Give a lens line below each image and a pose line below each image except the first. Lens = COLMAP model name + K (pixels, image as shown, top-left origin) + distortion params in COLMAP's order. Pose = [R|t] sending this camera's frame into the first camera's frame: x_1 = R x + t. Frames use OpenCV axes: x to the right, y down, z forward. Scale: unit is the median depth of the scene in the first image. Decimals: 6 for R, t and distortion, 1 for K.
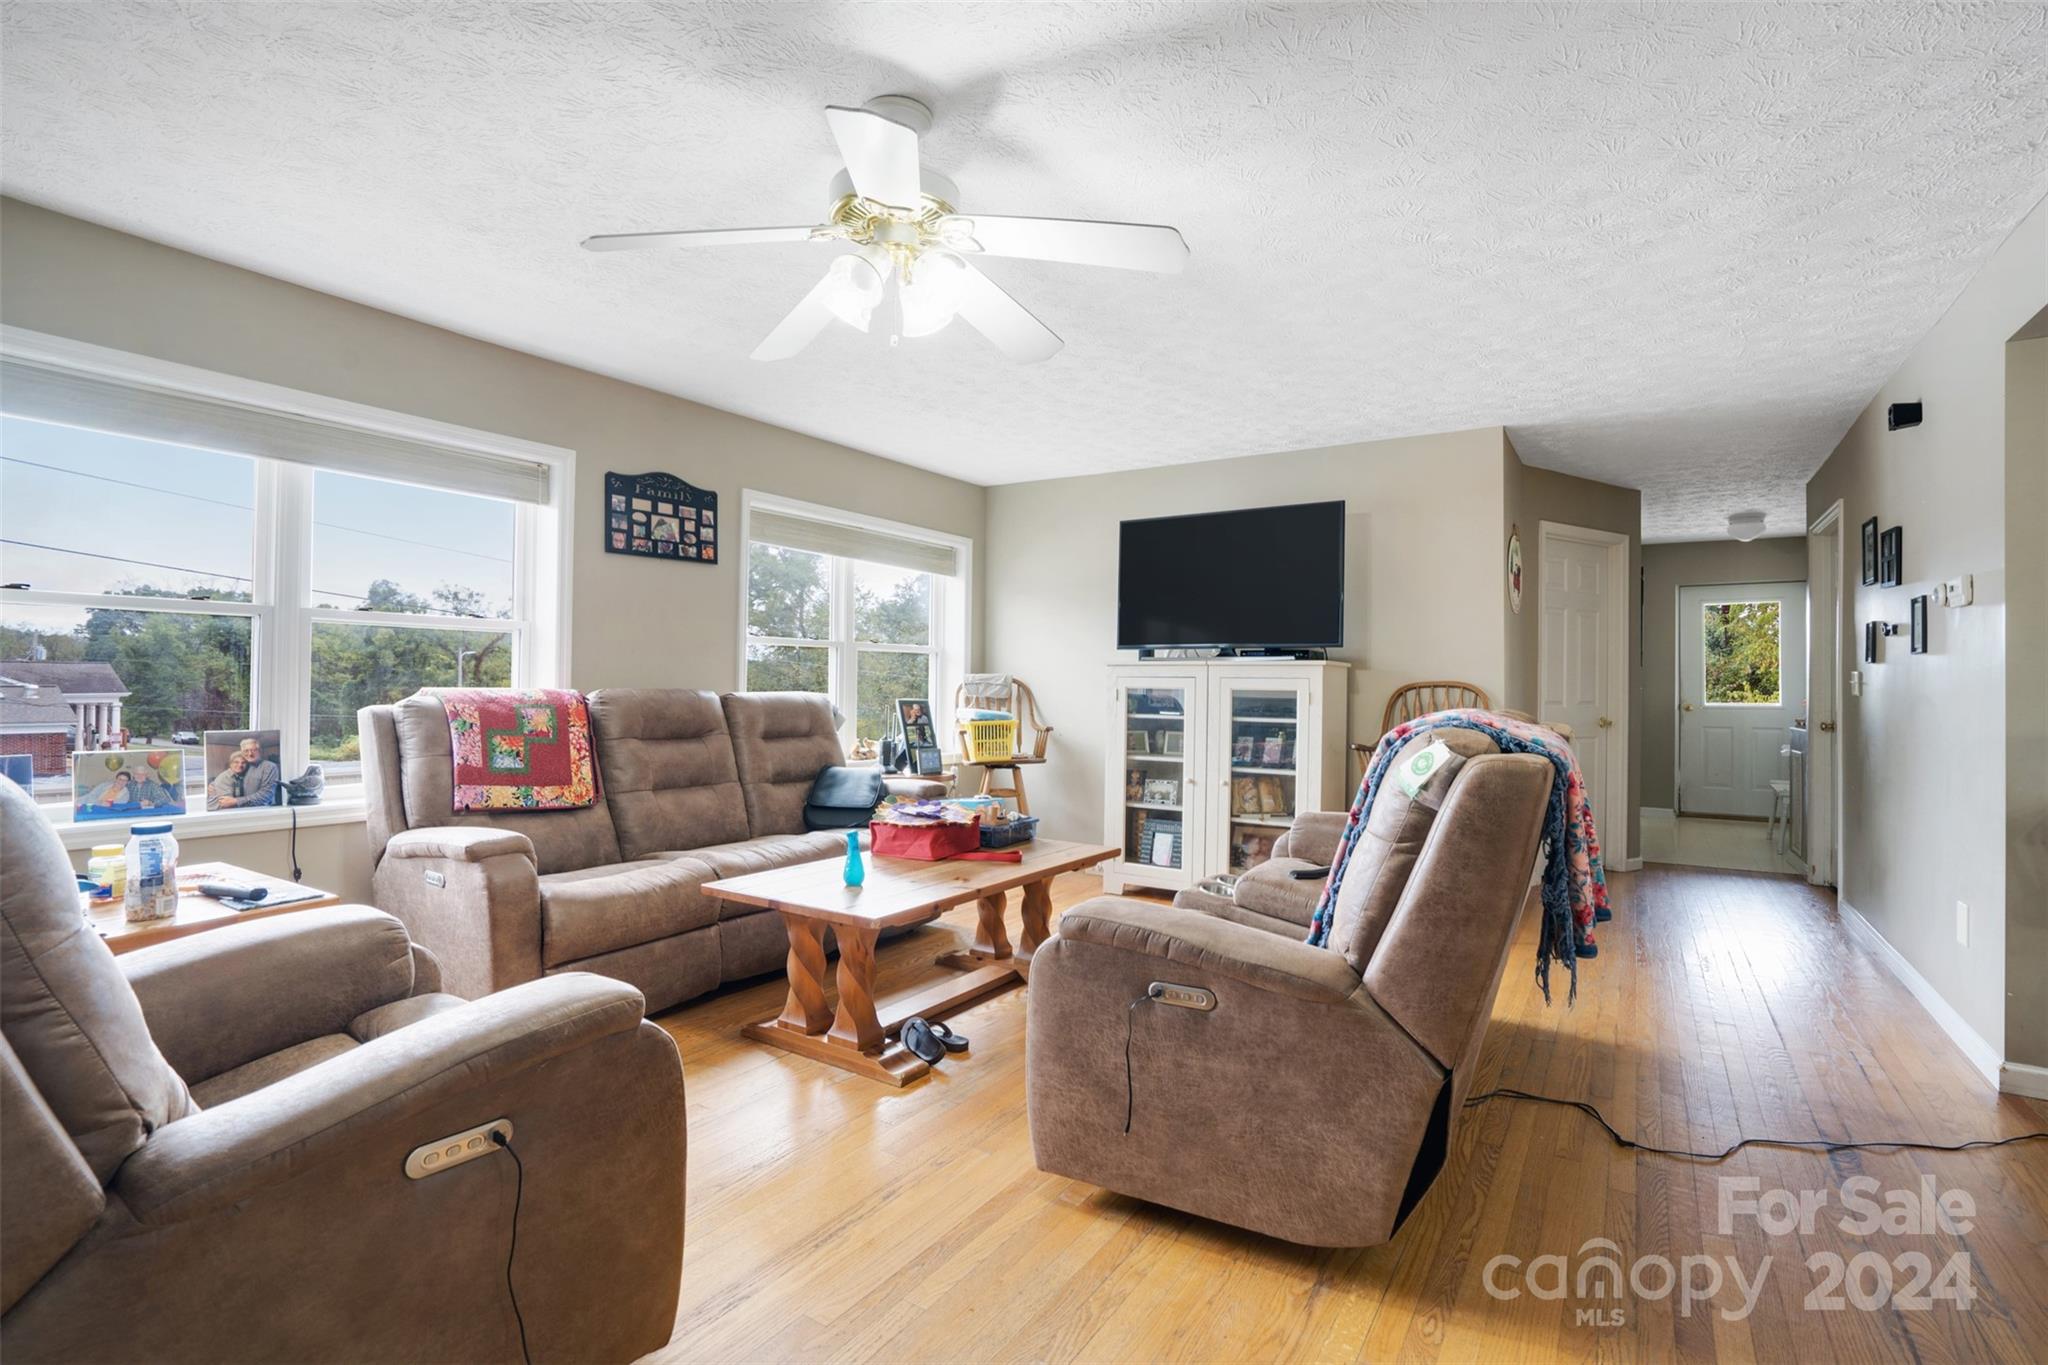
lens RADIAL K [[944.1, 0, 1018.2], [0, 944.1, 663.5], [0, 0, 1]] dist [-0.023677, 0.005308]
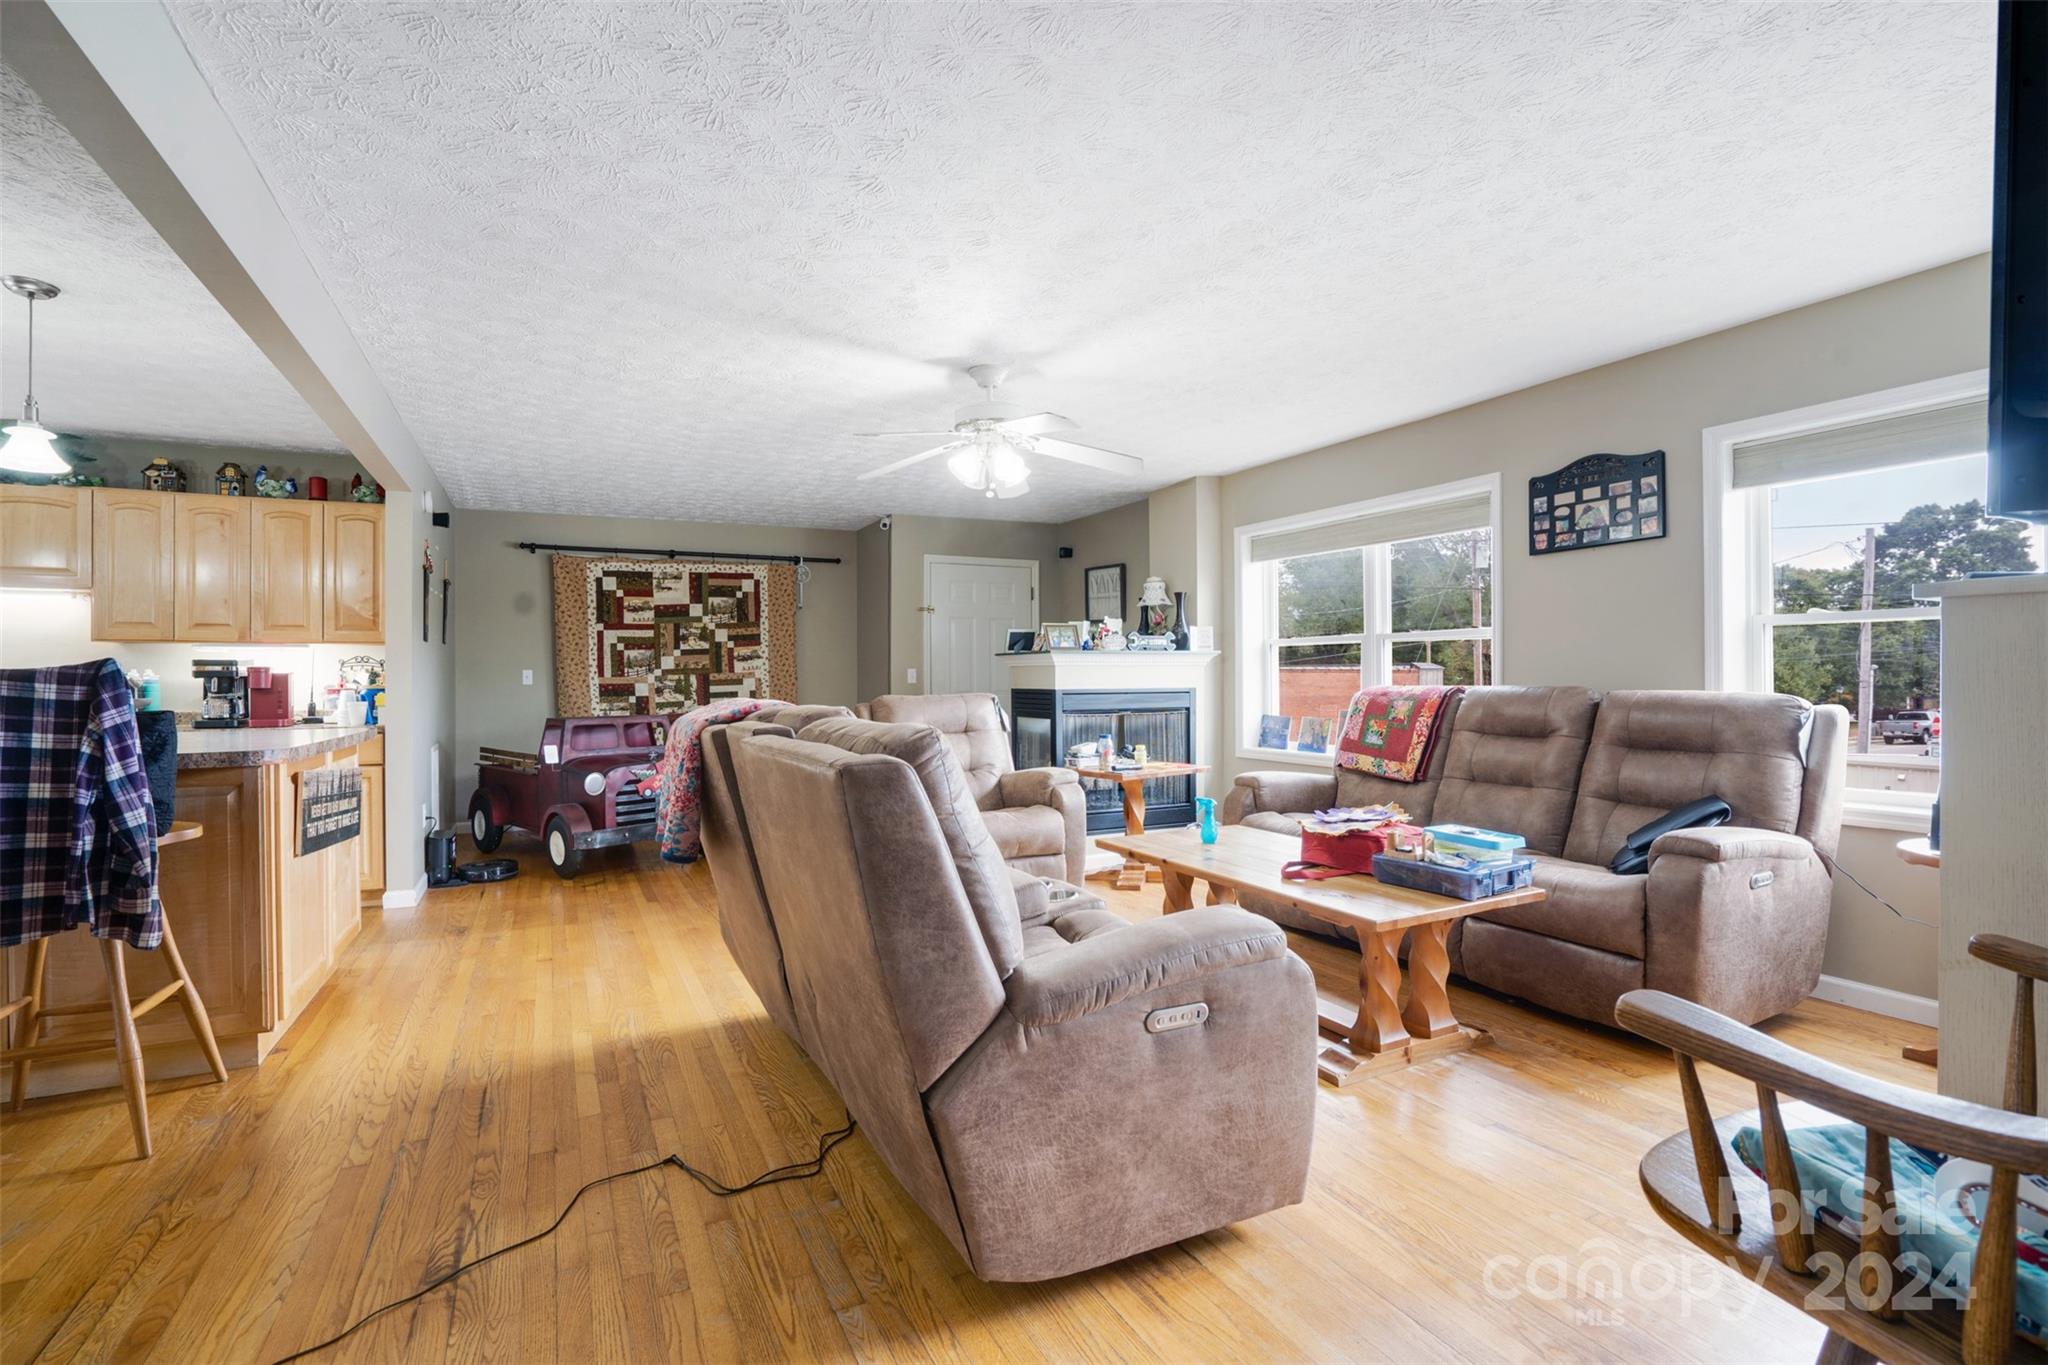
lens RADIAL K [[944.1, 0, 1021.1], [0, 944.1, 675.5], [0, 0, 1]] dist [-0.023677, 0.005308]
pose [[-0.502755, 0.002455, -0.864425, 0.730382], [0.021318, 0.999727, -0.009559, 0.011819], [0.864166, -0.023233, -0.502670, 1.010097]]
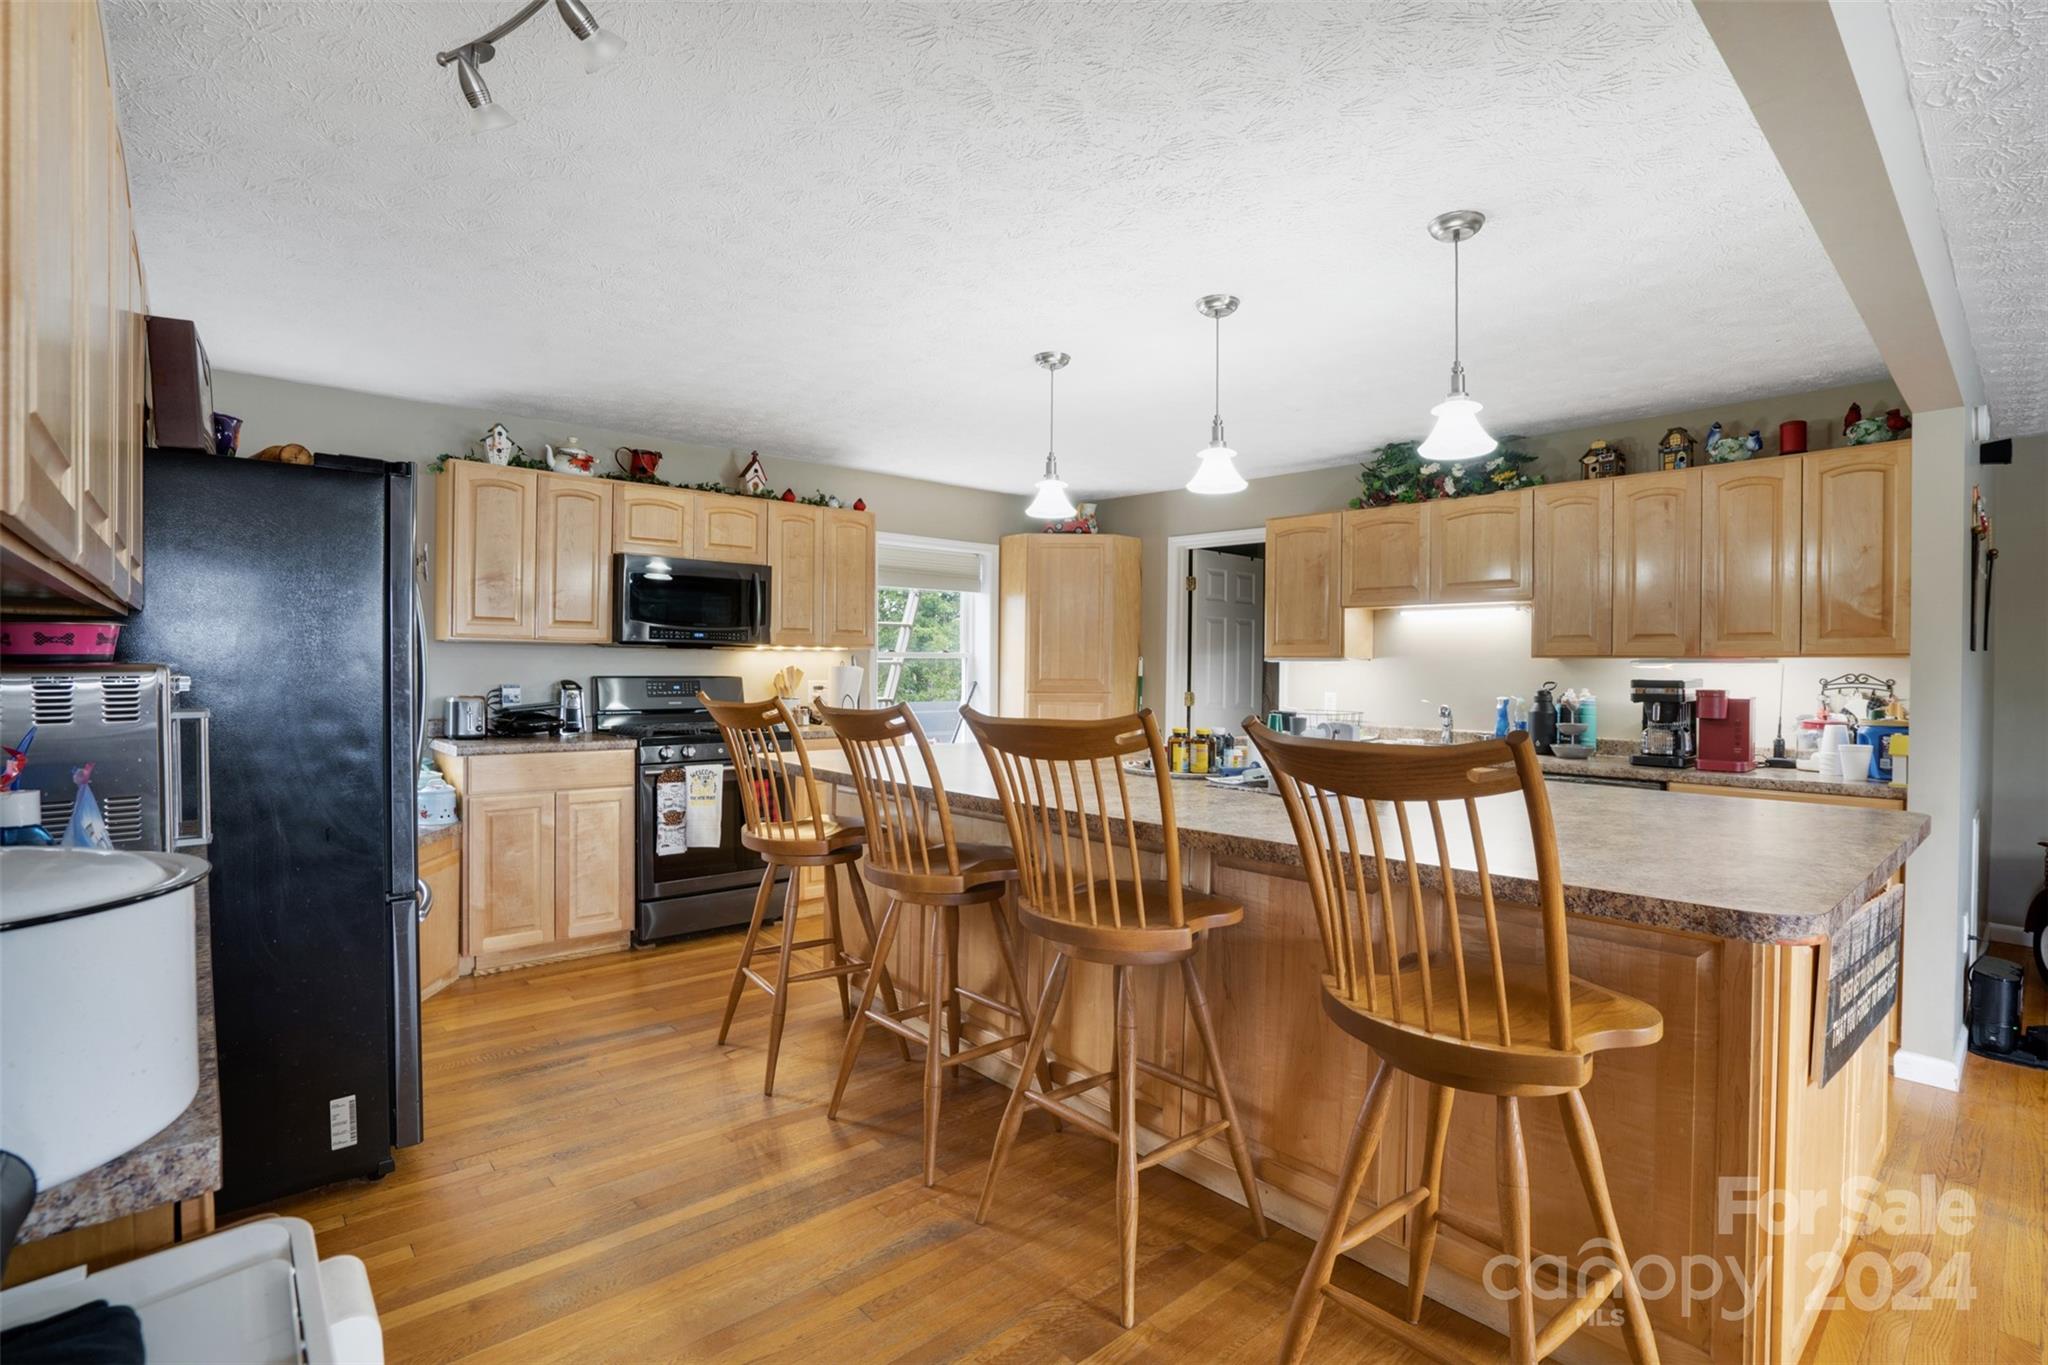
lens RADIAL K [[944.1, 0, 1020.7], [0, 944.1, 667.9], [0, 0, 1]] dist [-0.023677, 0.005308]
pose [[-0.967792, -0.006924, 0.251654, 0.606311], [-0.011628, 0.999784, -0.017210, -0.029695], [-0.251481, -0.019582, -0.967664, 0.600448]]
